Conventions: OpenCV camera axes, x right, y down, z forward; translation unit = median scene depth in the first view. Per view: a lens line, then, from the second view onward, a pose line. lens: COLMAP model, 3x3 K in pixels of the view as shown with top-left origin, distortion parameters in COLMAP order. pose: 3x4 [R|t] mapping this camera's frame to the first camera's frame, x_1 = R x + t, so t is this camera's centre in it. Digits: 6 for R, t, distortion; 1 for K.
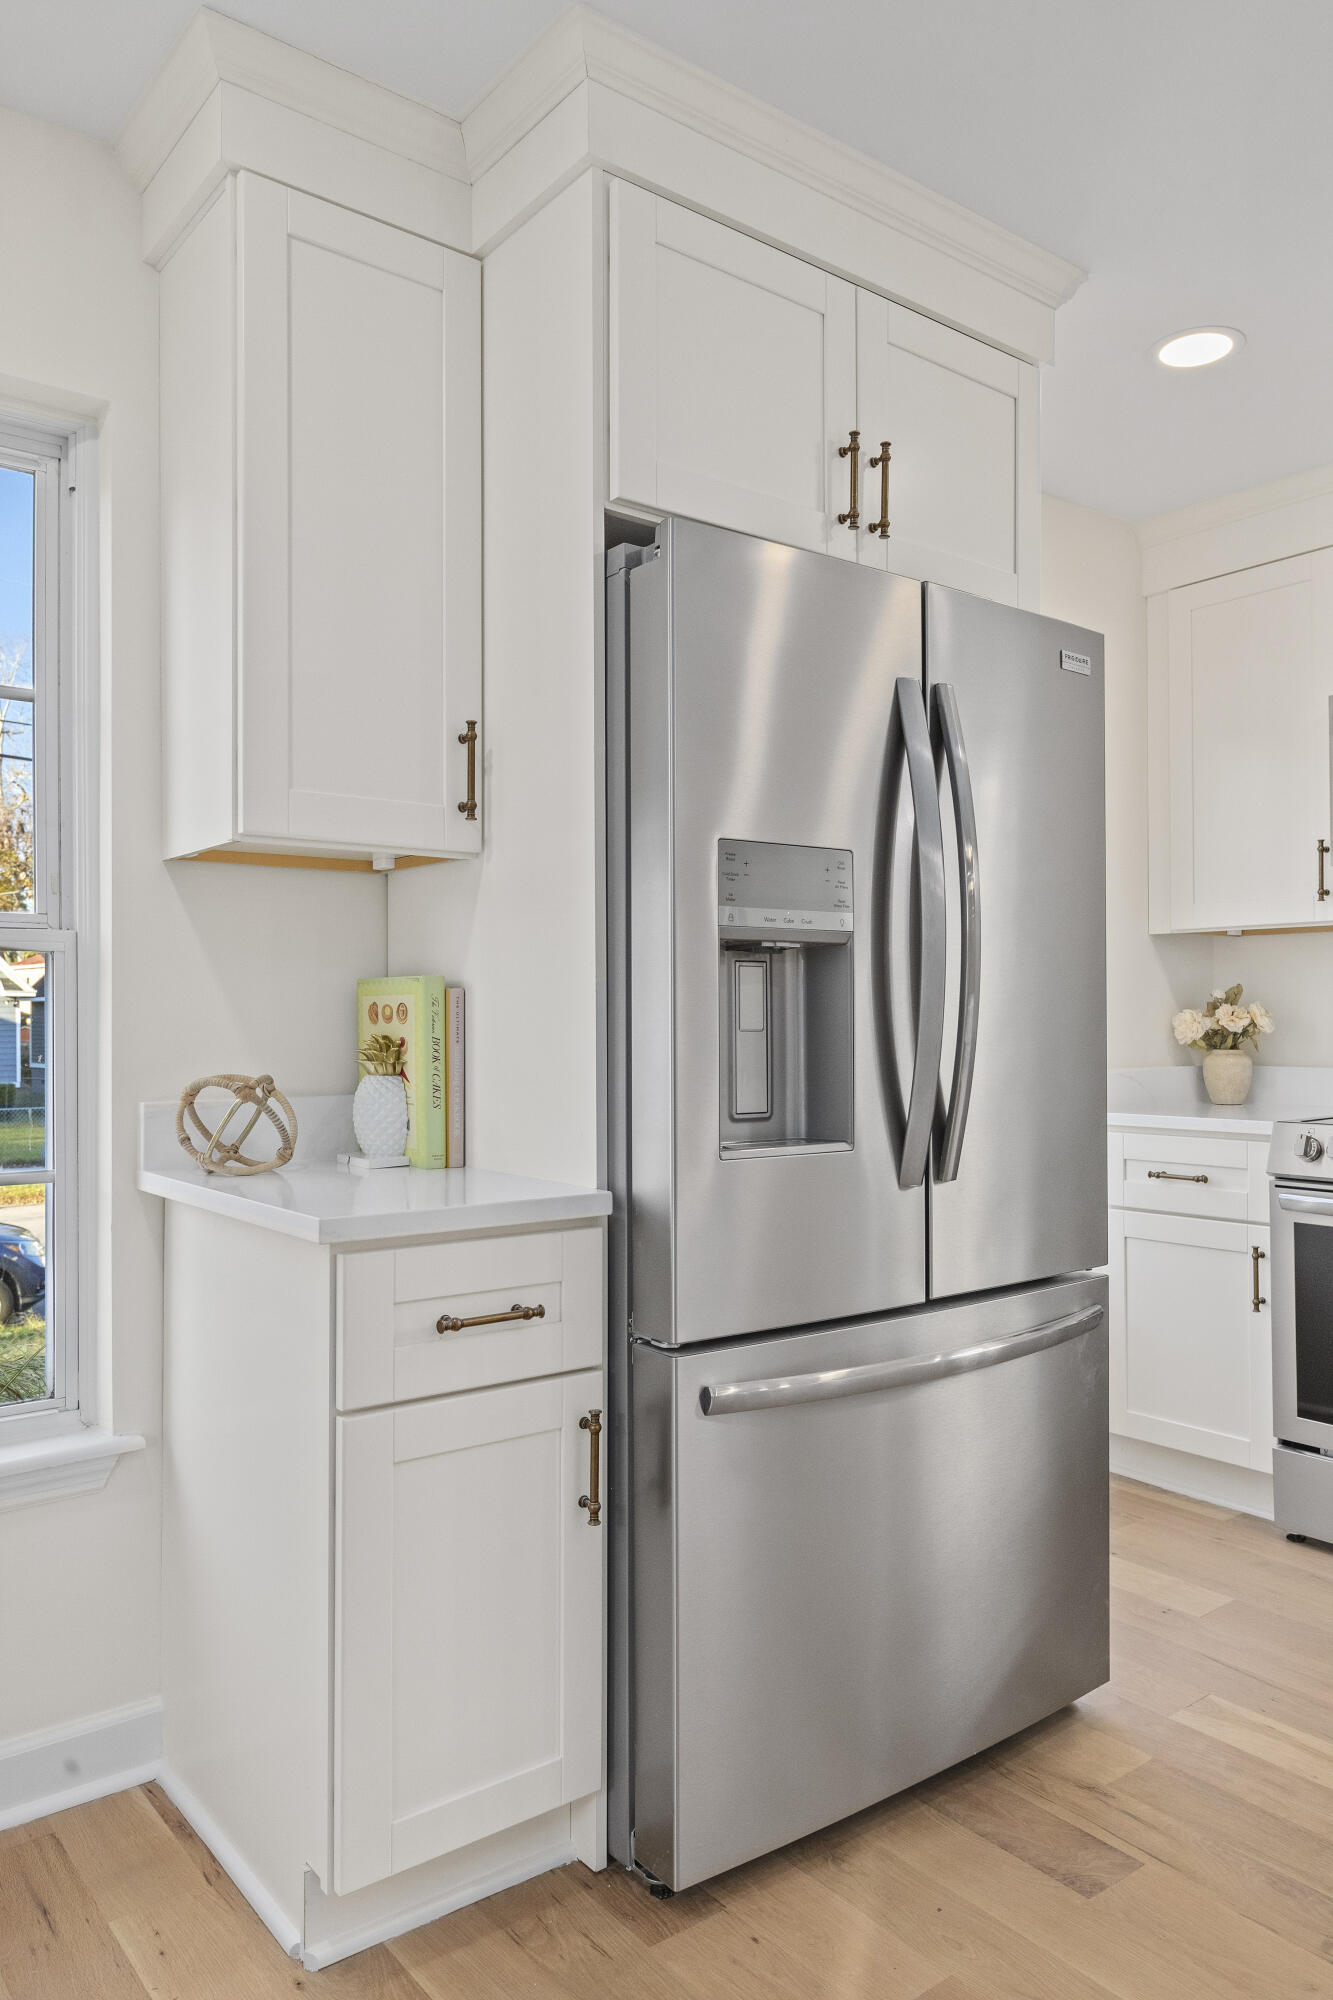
lens RADIAL K [[1387.2, 0, 663.6], [0, 1387.2, 1013.1], [0, 0, 1]] dist [-0.001159, -0.000840]
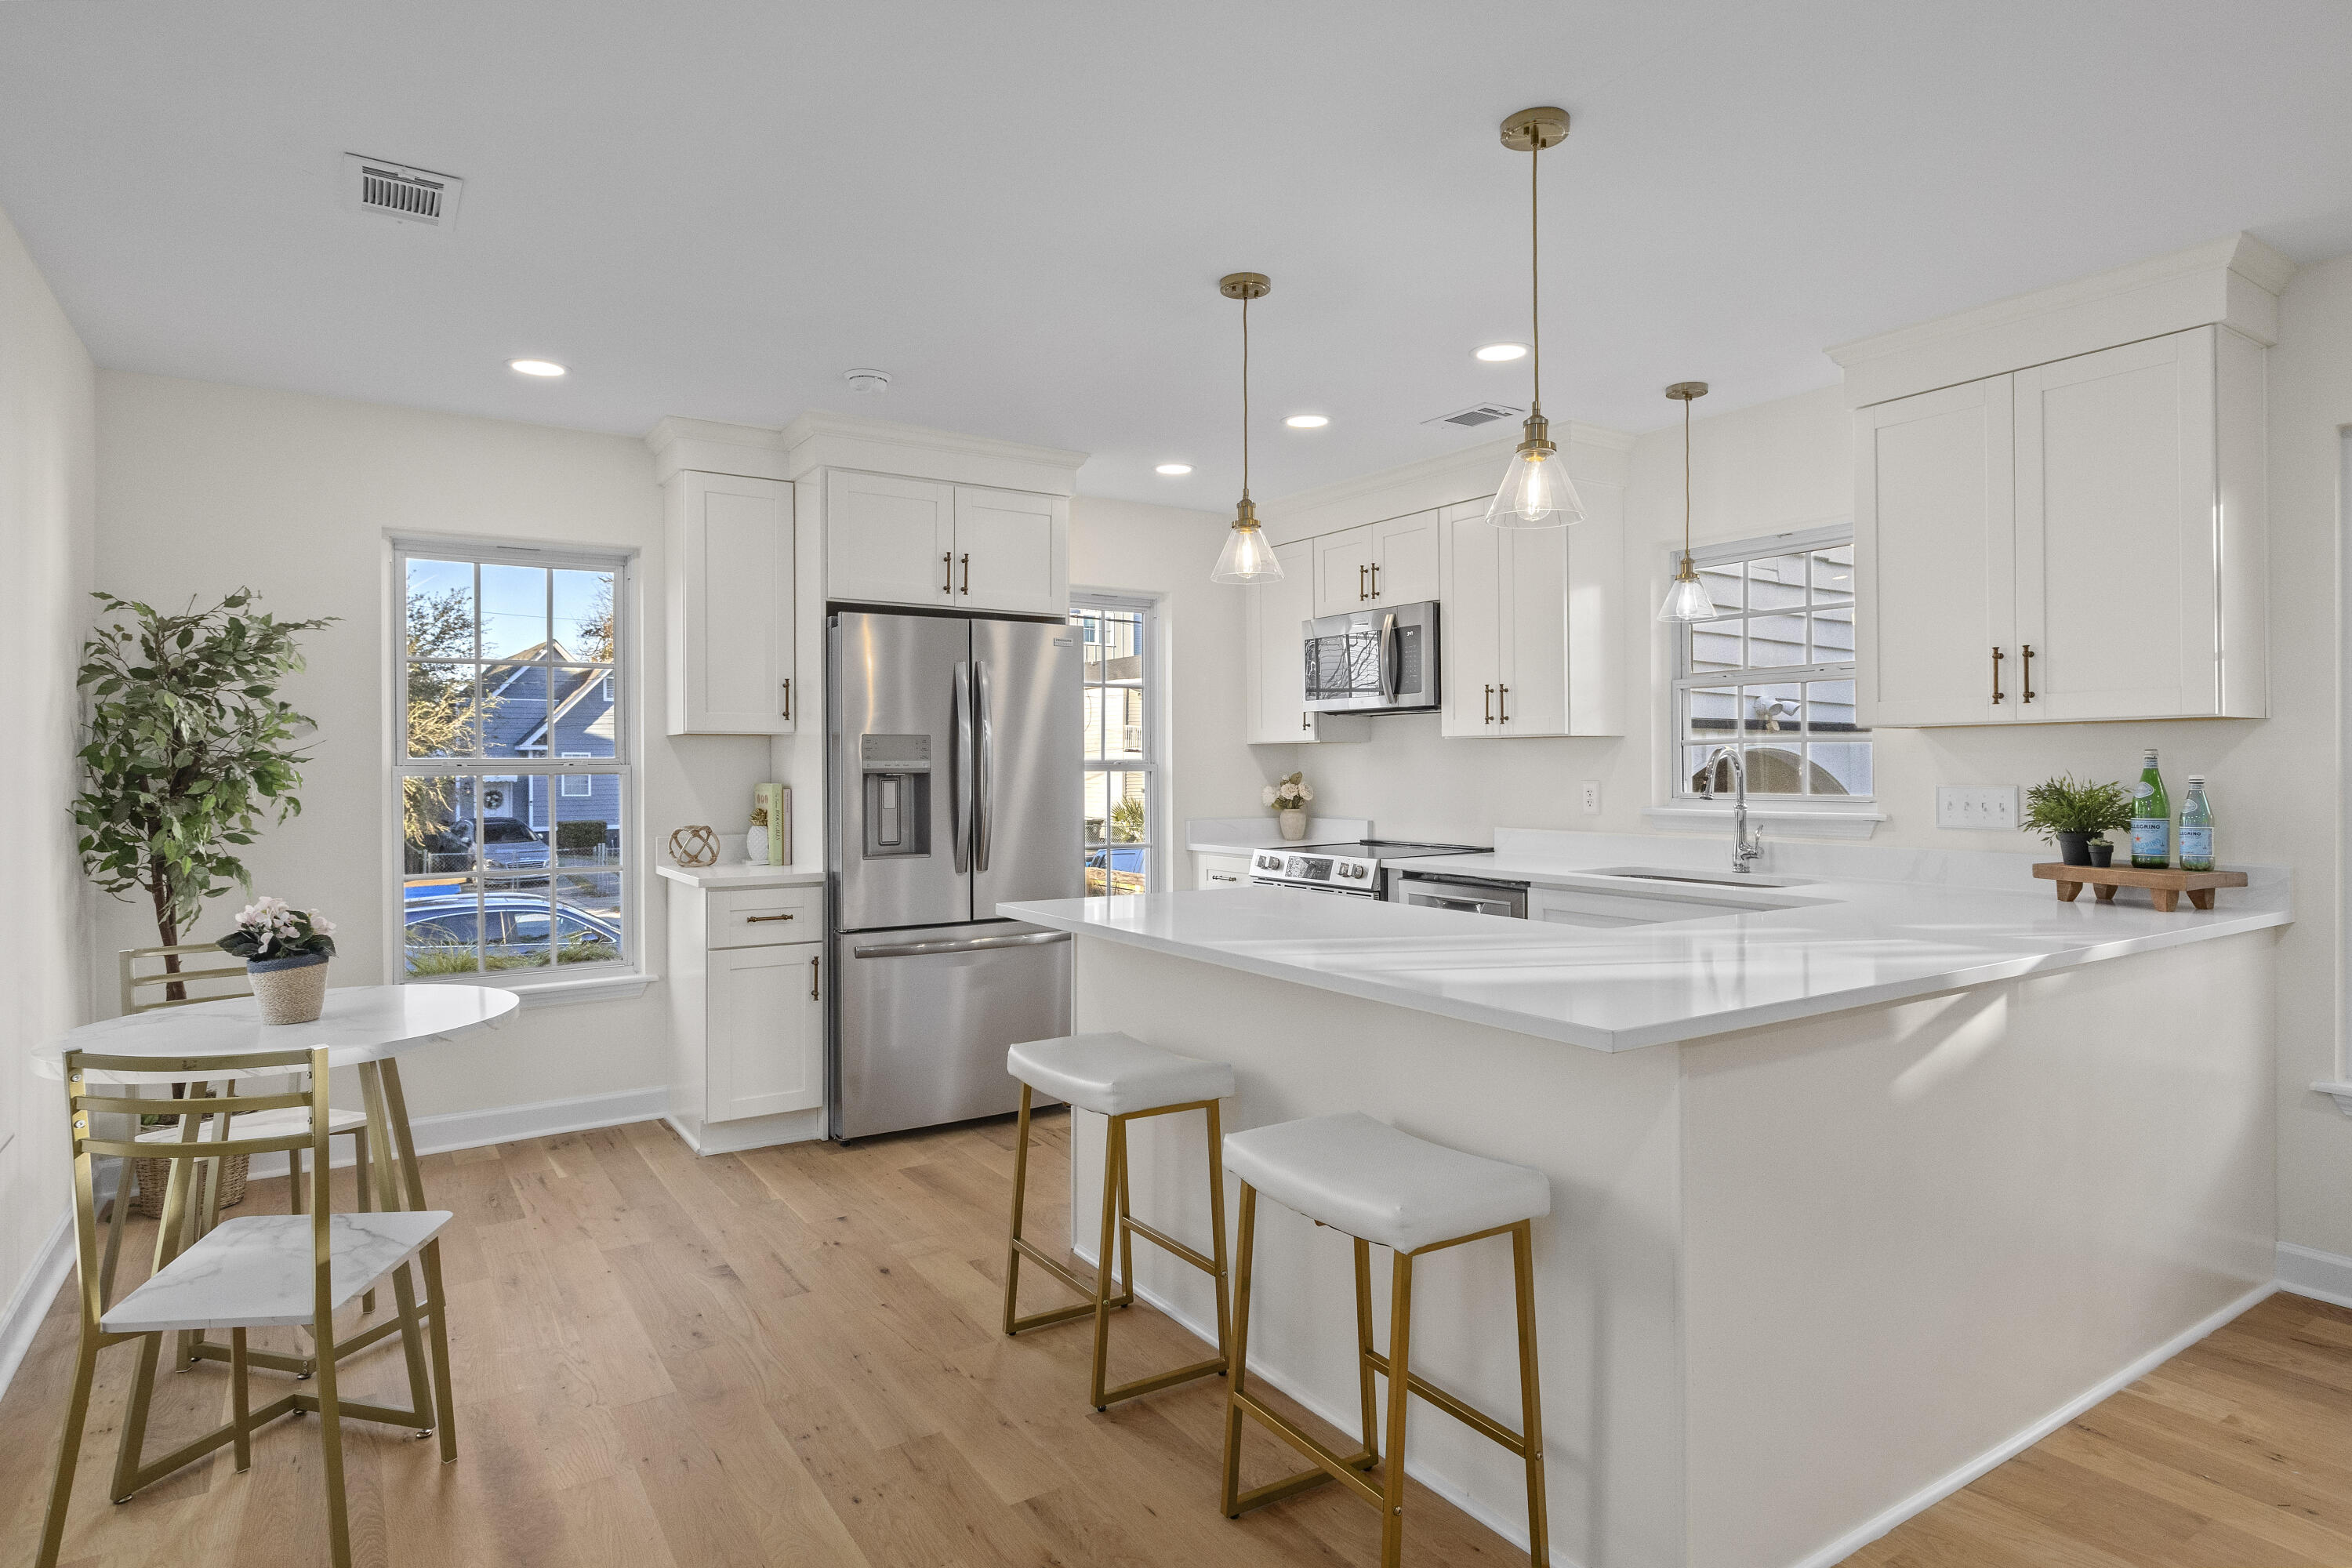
lens RADIAL K [[1273.5, 0, 1173.3], [0, 1273.5, 763.7], [0, 0, 1]] dist [-0.001913, -0.000489]
pose [[0.996708, -0.002512, -0.081031, 0.677014], [0.002898, 0.999985, 0.004654, -0.068591], [0.081018, -0.004874, 0.996701, -1.098480]]
